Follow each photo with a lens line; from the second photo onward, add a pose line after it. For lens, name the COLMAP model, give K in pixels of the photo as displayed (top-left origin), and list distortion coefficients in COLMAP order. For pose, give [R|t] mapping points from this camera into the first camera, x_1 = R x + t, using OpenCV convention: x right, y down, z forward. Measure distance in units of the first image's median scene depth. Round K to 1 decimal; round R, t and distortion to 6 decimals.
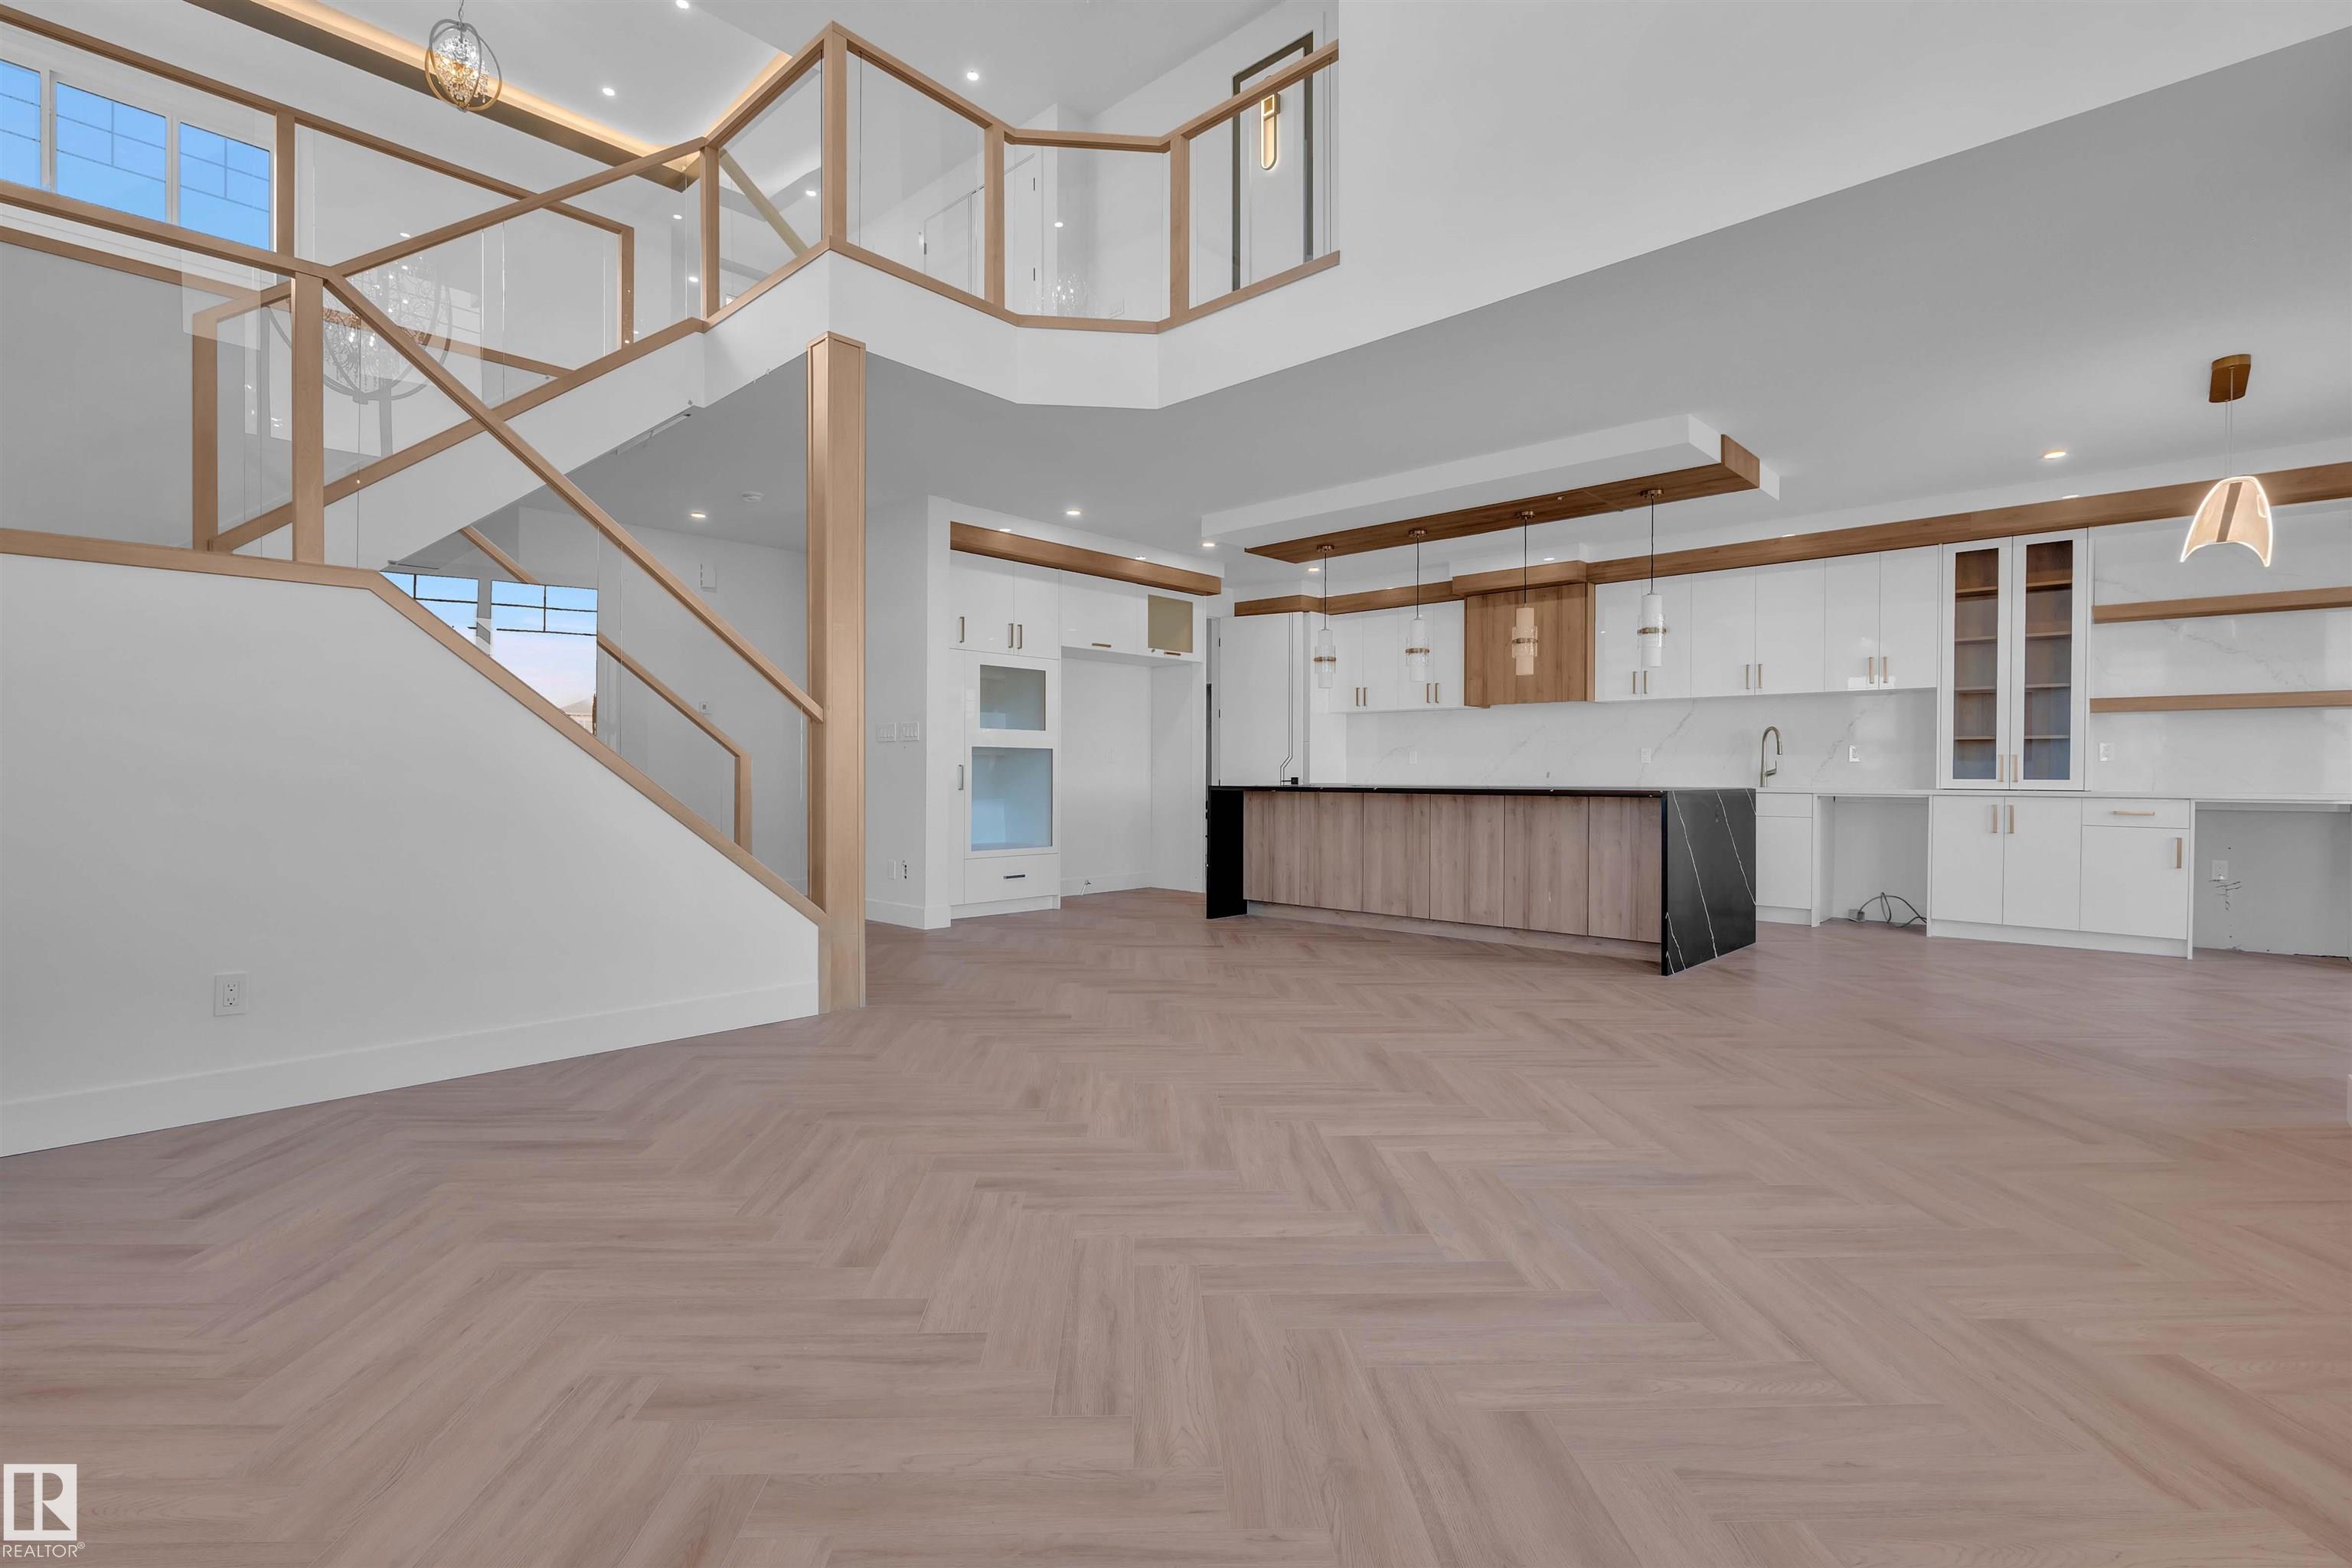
lens RADIAL K [[1079.4, 0, 1173.8], [0, 1079.4, 786.5], [0, 0, 1]] dist [-0.013450, 0.000130]
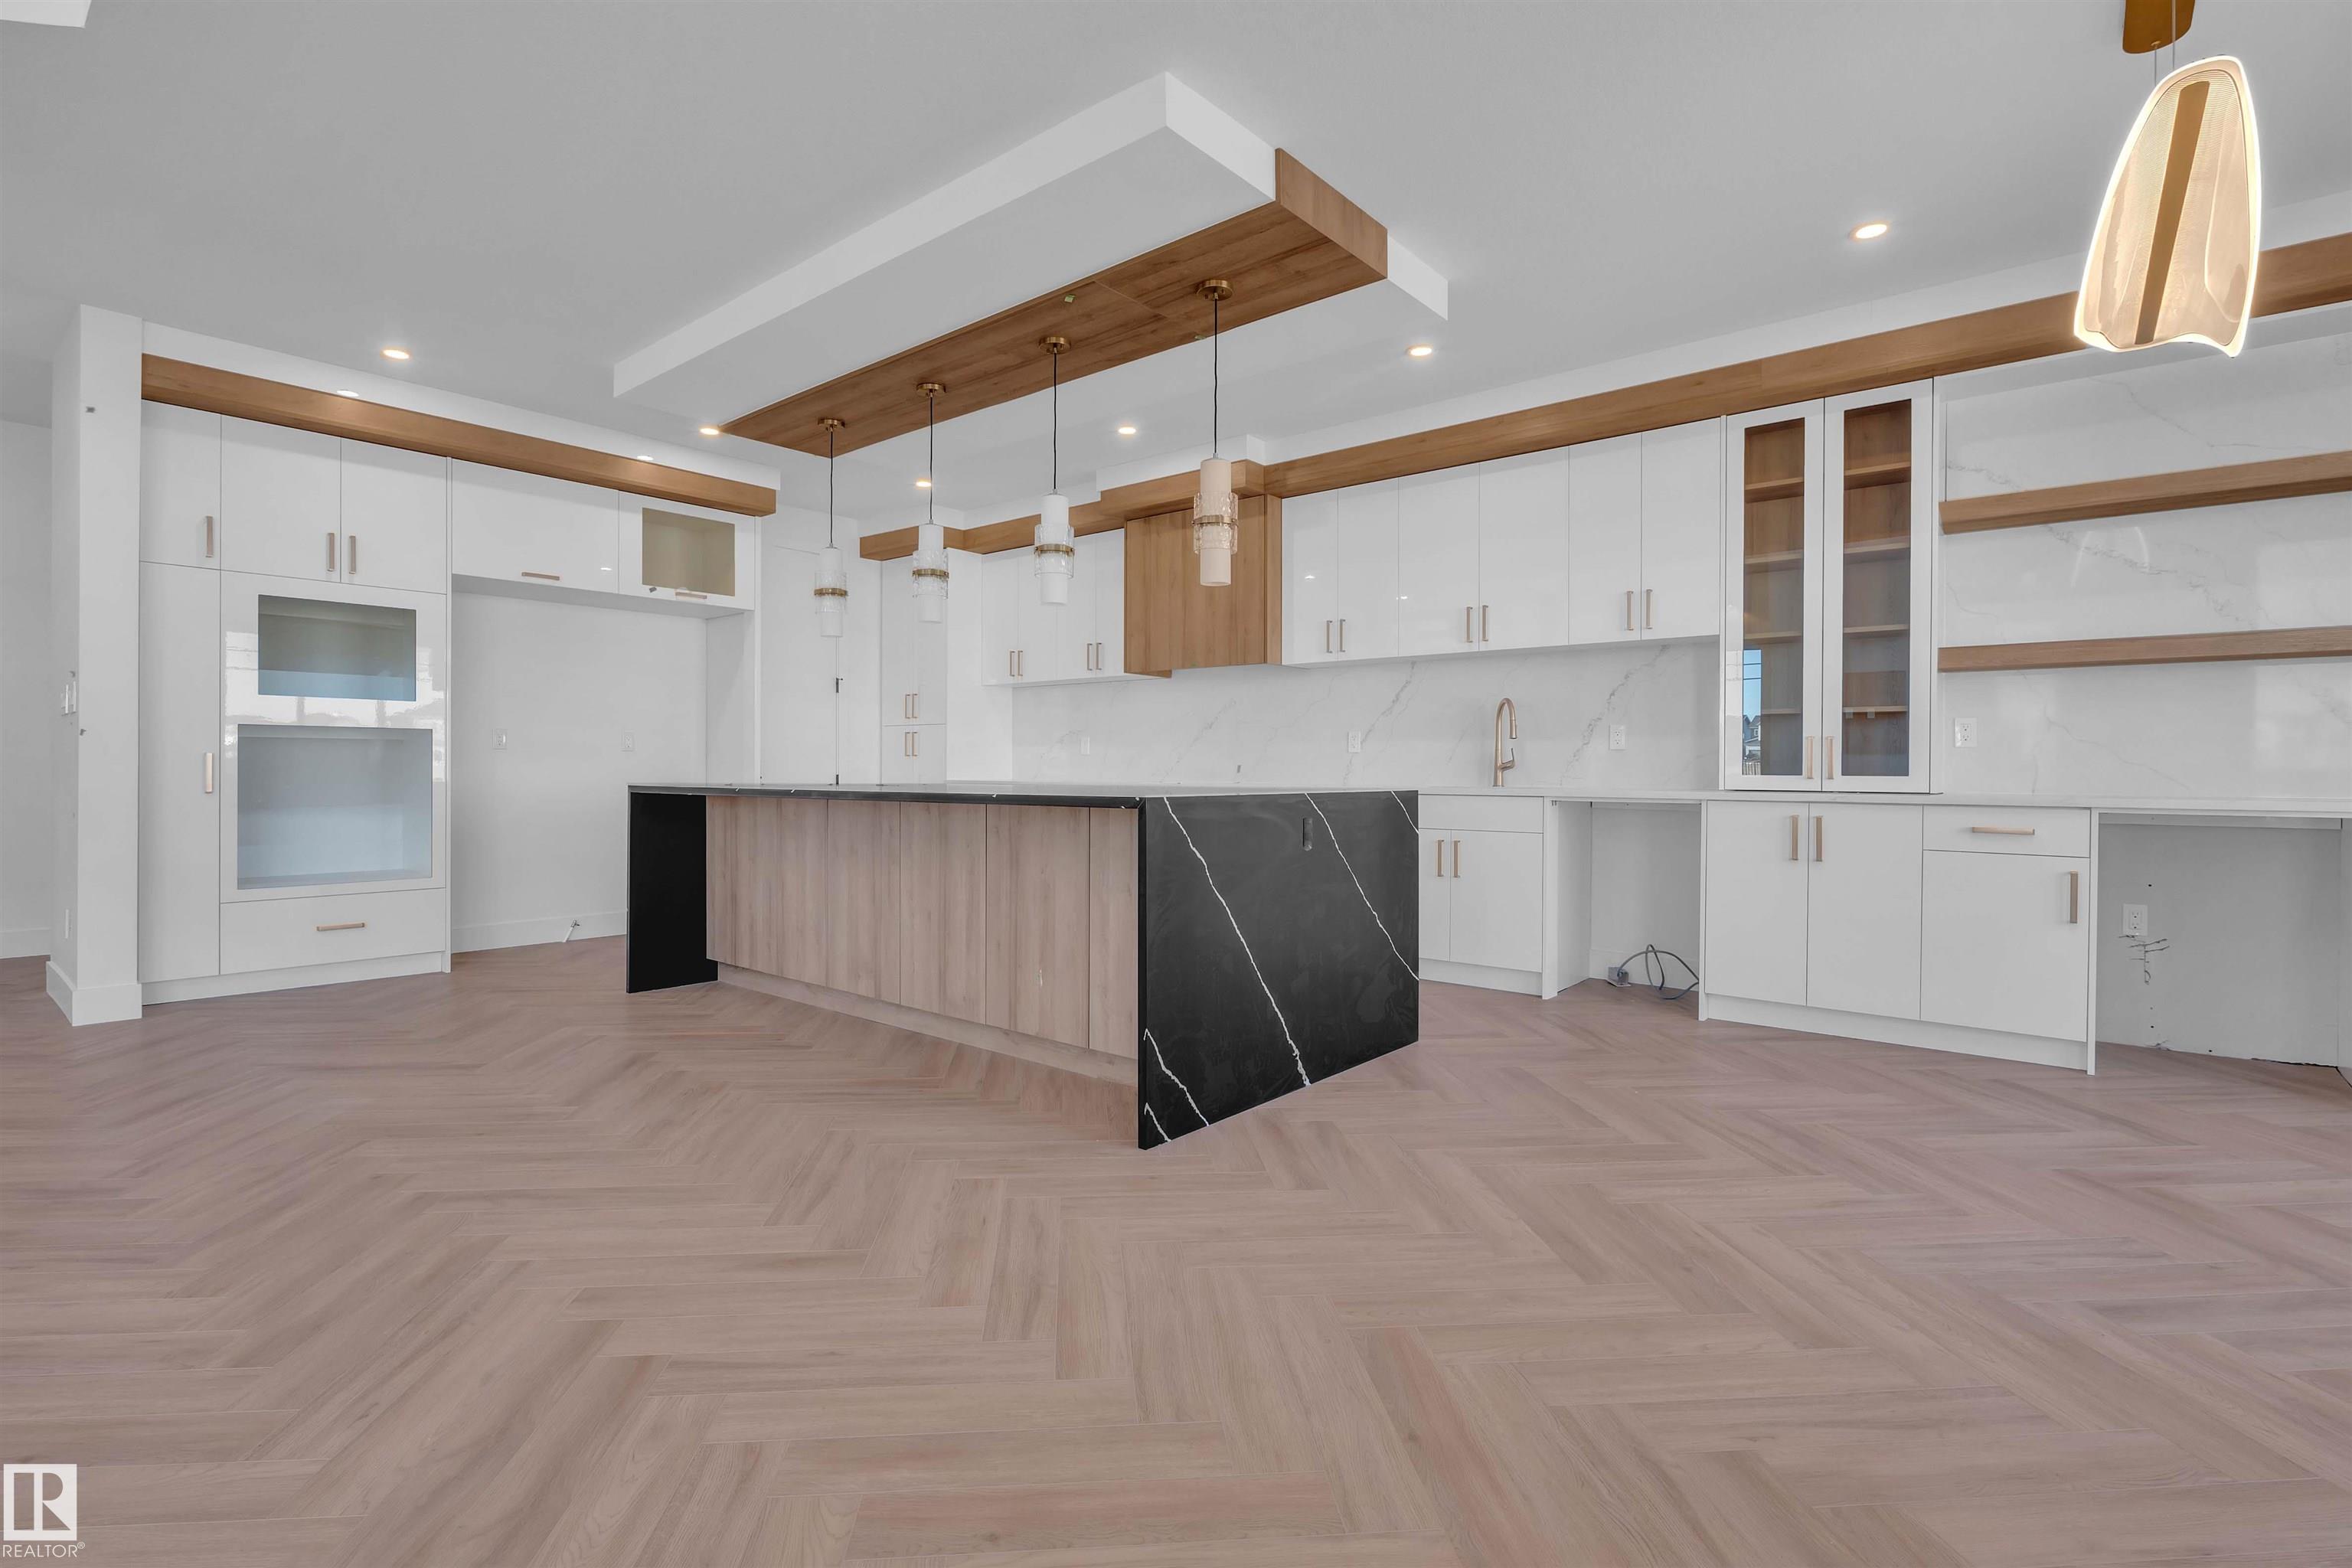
lens RADIAL K [[1079.4, 0, 1180.7], [0, 1079.4, 776.3], [0, 0, 1]] dist [-0.013450, 0.000130]
pose [[0.998072, -0.000669, 0.062065, 0.344579], [0.000966, 0.999988, -0.004756, -0.003266], [-0.062061, 0.004807, 0.998061, 0.367241]]
